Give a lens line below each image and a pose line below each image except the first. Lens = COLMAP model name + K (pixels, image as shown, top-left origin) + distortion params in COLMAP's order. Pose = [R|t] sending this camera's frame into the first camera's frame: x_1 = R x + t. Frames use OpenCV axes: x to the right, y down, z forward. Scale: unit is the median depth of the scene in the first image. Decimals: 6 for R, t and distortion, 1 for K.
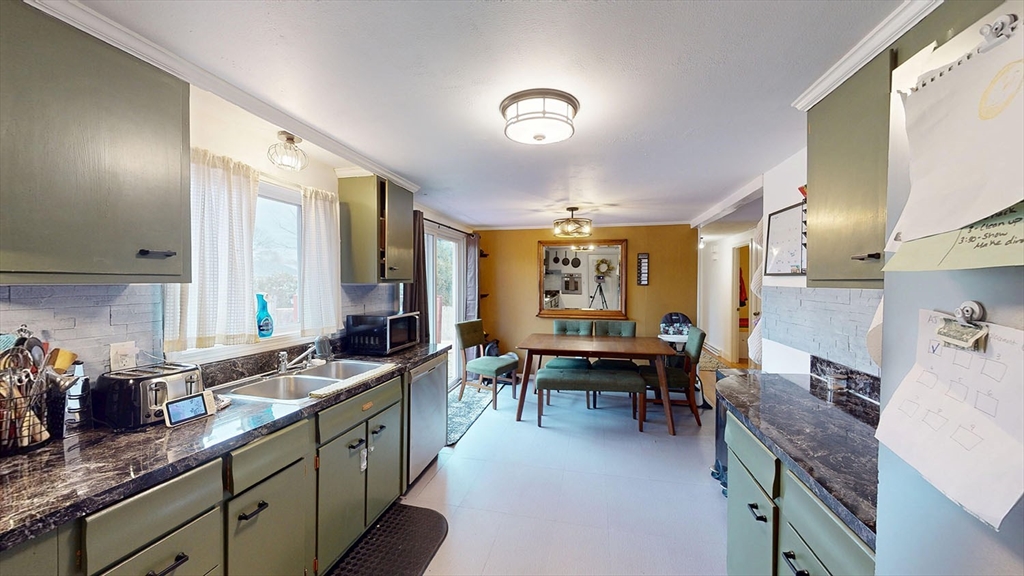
lens RADIAL K [[375.5, 0, 511.9], [0, 375.5, 290.0], [0, 0, 1]] dist [0.000288, -0.000021]
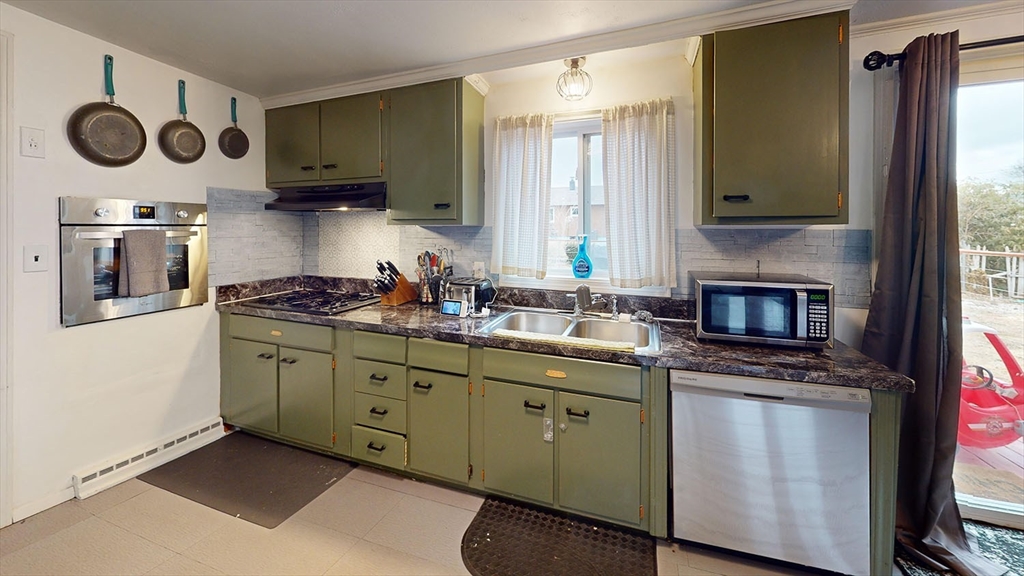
lens RADIAL K [[375.5, 0, 511.9], [0, 375.5, 290.0], [0, 0, 1]] dist [0.000288, -0.000021]
pose [[-0.152555, 0.155286, -0.976019, 0.410742], [-0.019924, 0.986895, 0.160130, -0.003590], [0.988094, 0.043875, -0.147461, 1.029645]]
